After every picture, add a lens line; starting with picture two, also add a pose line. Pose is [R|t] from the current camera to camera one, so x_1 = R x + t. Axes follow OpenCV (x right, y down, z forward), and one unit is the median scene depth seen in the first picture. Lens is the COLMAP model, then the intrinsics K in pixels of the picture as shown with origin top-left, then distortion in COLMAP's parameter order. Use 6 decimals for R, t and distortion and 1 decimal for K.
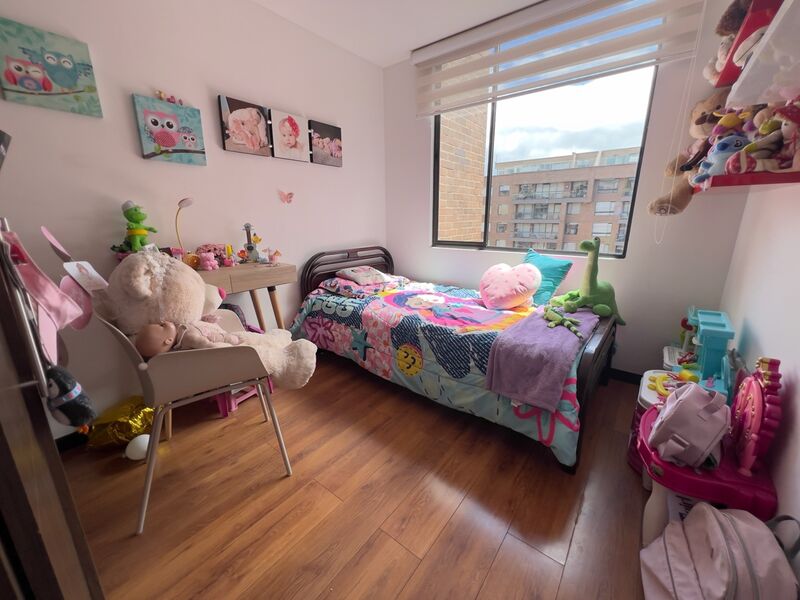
lens RADIAL K [[321.6, 0, 400.0], [0, 321.6, 300.0], [0, 0, 1]] dist [0.000666, 0.000099]
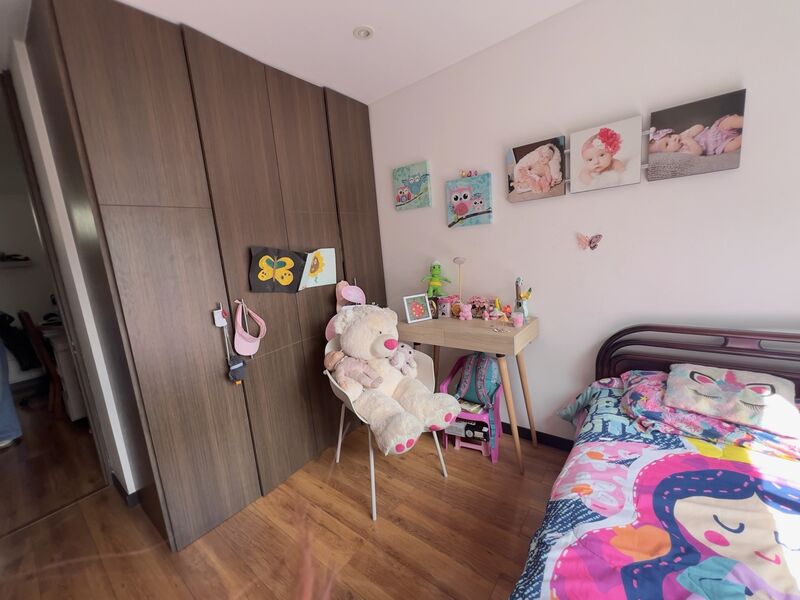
lens RADIAL K [[321.6, 0, 400.0], [0, 321.6, 300.0], [0, 0, 1]] dist [0.000666, 0.000099]
pose [[0.001022, 0.169902, -0.985460, 0.445620], [-0.168841, 0.971342, 0.167293, -0.279770], [0.985643, 0.166215, 0.029679, 0.671190]]
